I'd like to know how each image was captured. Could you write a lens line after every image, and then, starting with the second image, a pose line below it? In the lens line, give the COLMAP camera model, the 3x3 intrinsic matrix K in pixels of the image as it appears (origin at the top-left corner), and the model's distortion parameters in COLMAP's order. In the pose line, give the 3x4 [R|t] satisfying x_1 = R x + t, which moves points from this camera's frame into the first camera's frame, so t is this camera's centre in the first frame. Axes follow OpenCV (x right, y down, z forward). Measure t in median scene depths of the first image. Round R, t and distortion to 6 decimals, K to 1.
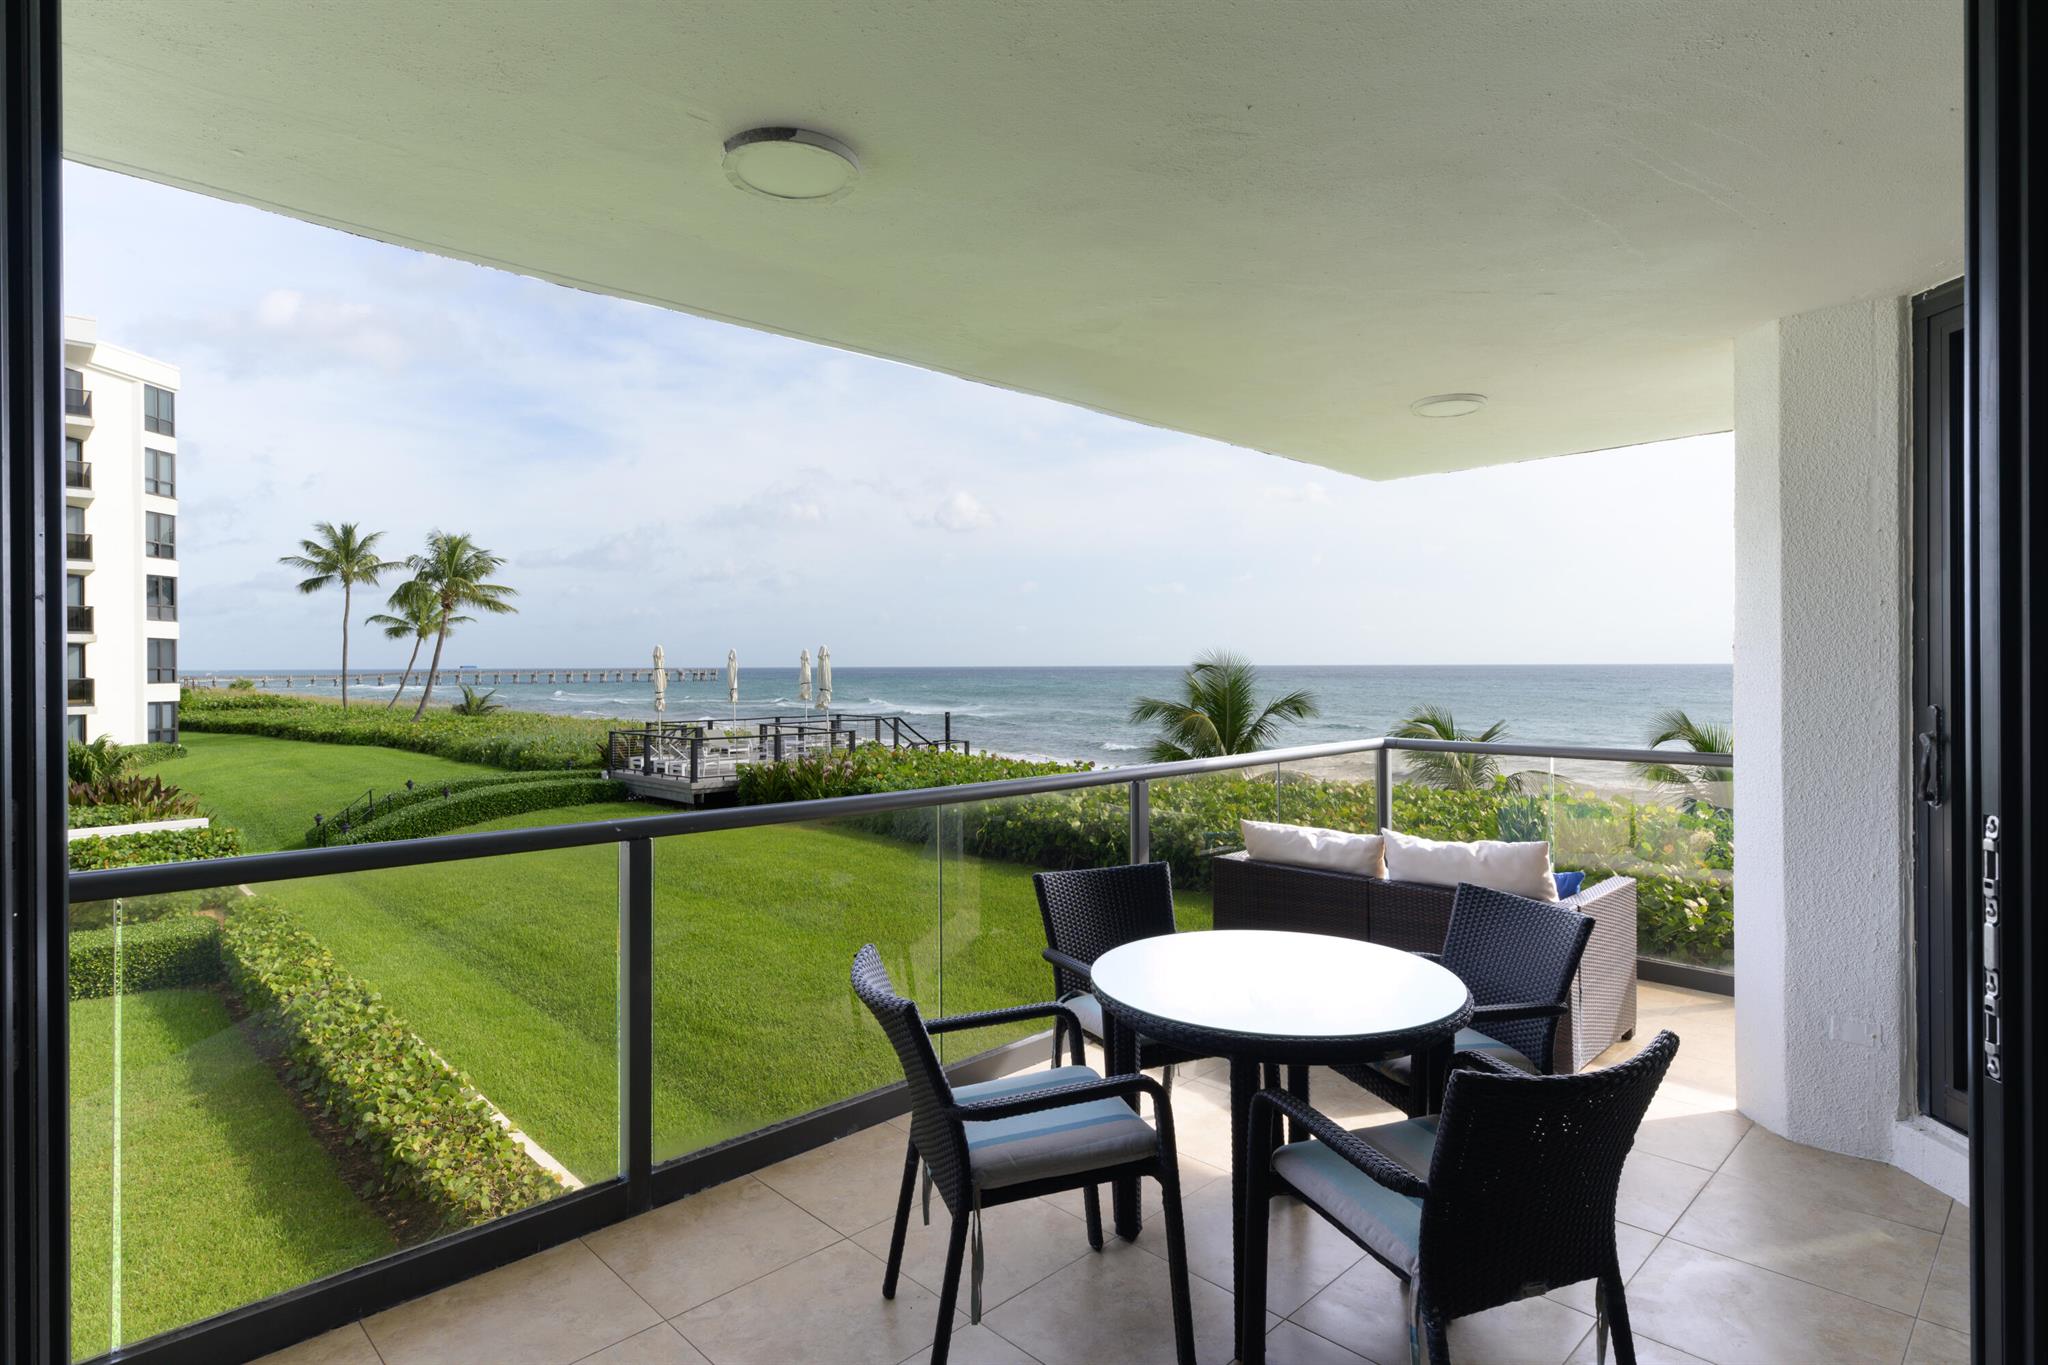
lens RADIAL K [[1029.3, 0, 1081.7], [0, 1029.3, 676.4], [0, 0, 1]] dist [0.019155, 0.000170]
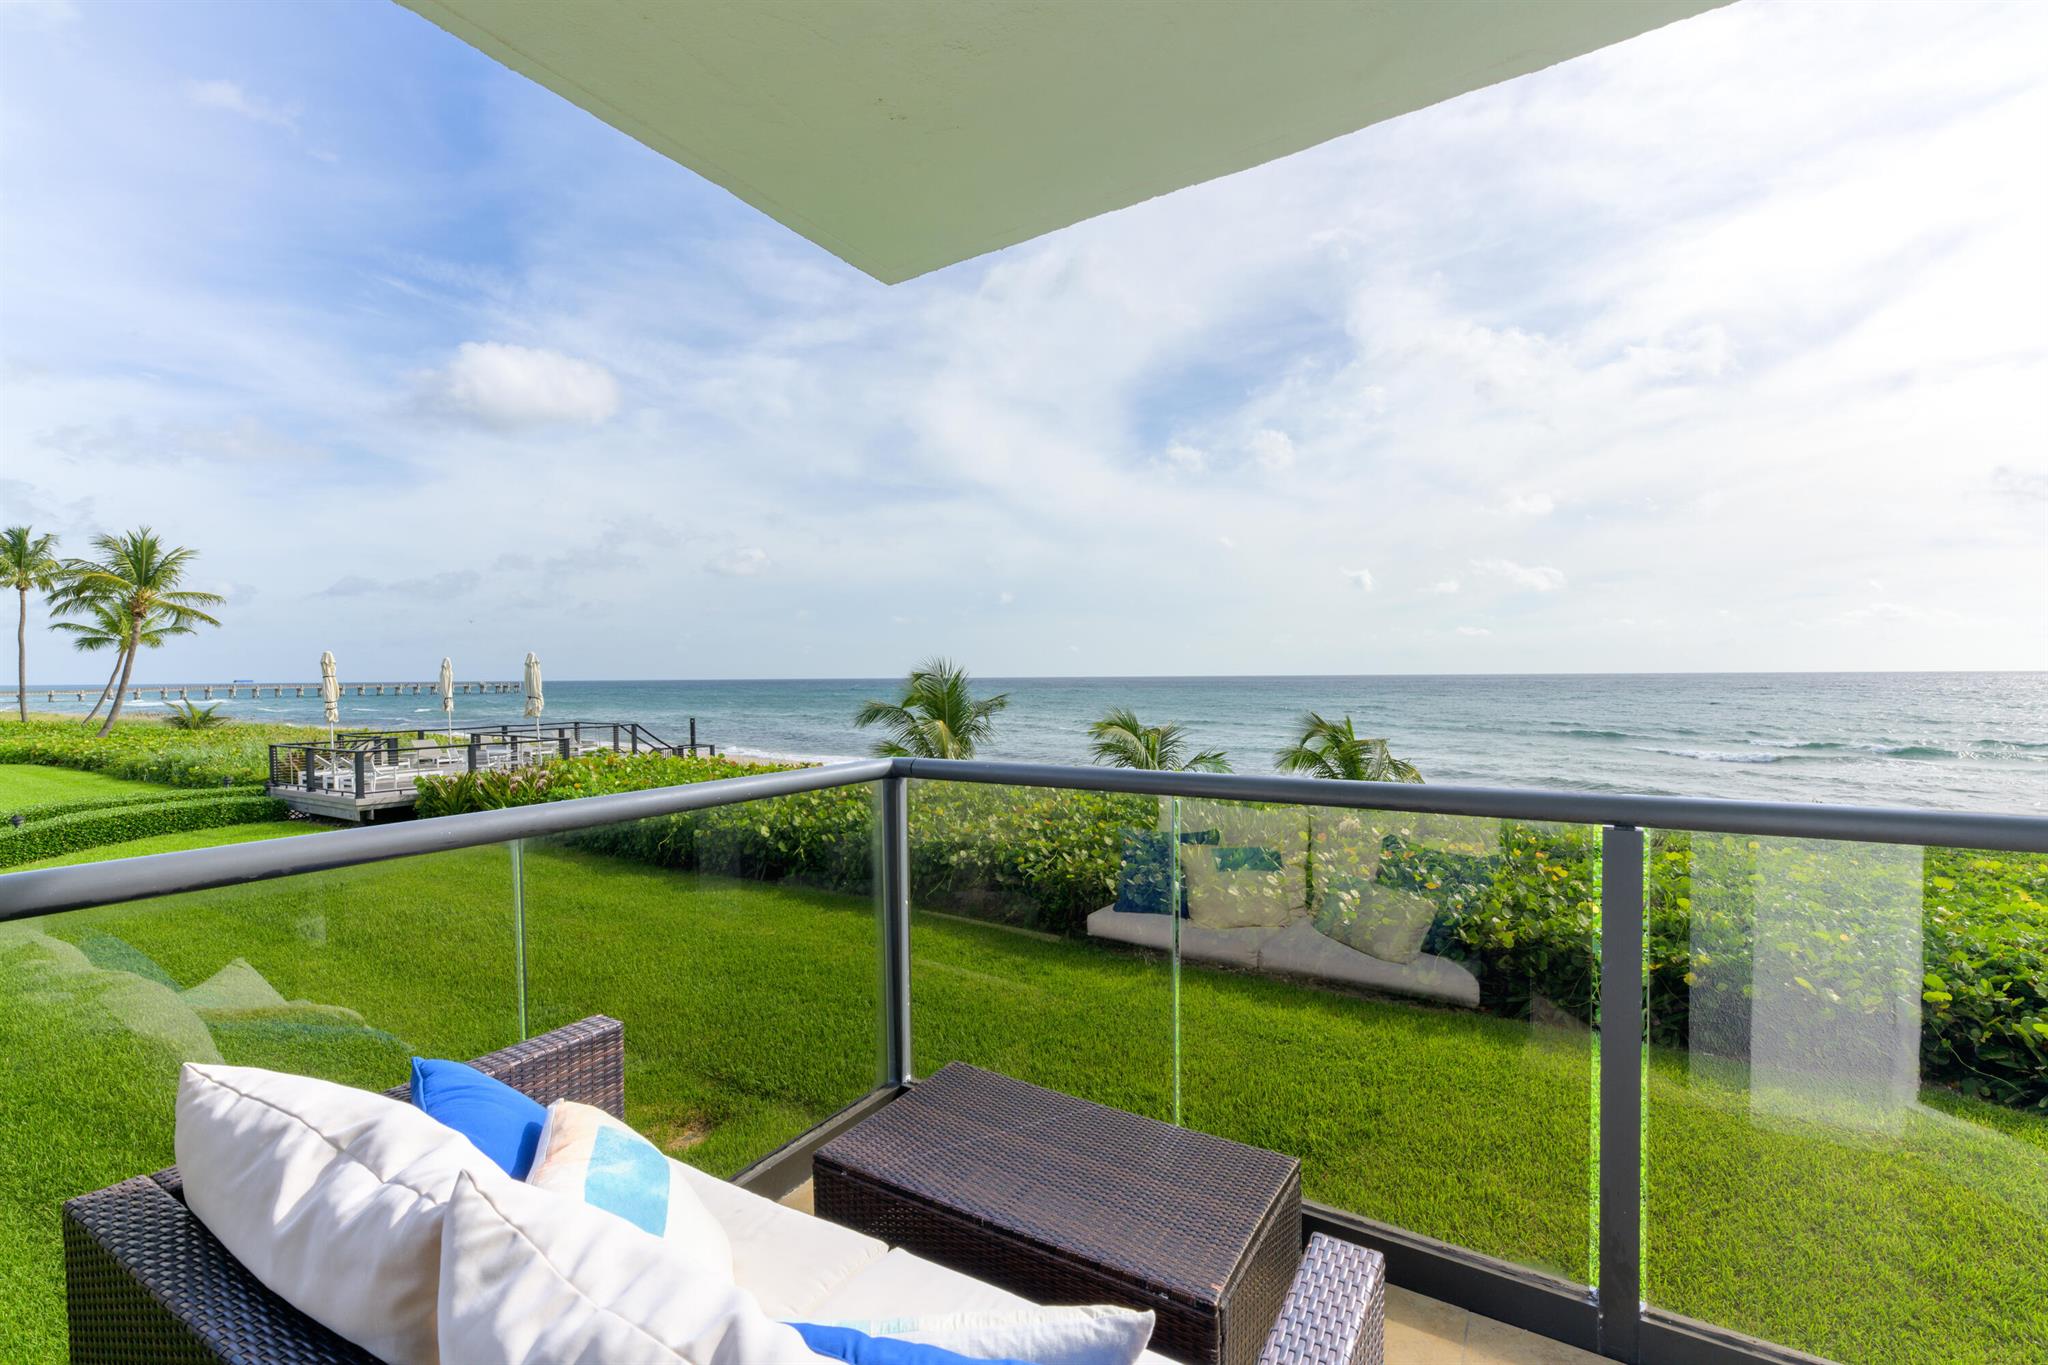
lens RADIAL K [[849.0, 0, 1031.8], [0, 849.0, 693.2], [0, 0, 1]] dist [-0.000127, -0.000920]
pose [[0.979880, -0.011394, 0.199264, 0.053666], [0.009305, 0.999892, 0.011414, 0.004179], [-0.199372, -0.009330, 0.979879, 0.106872]]
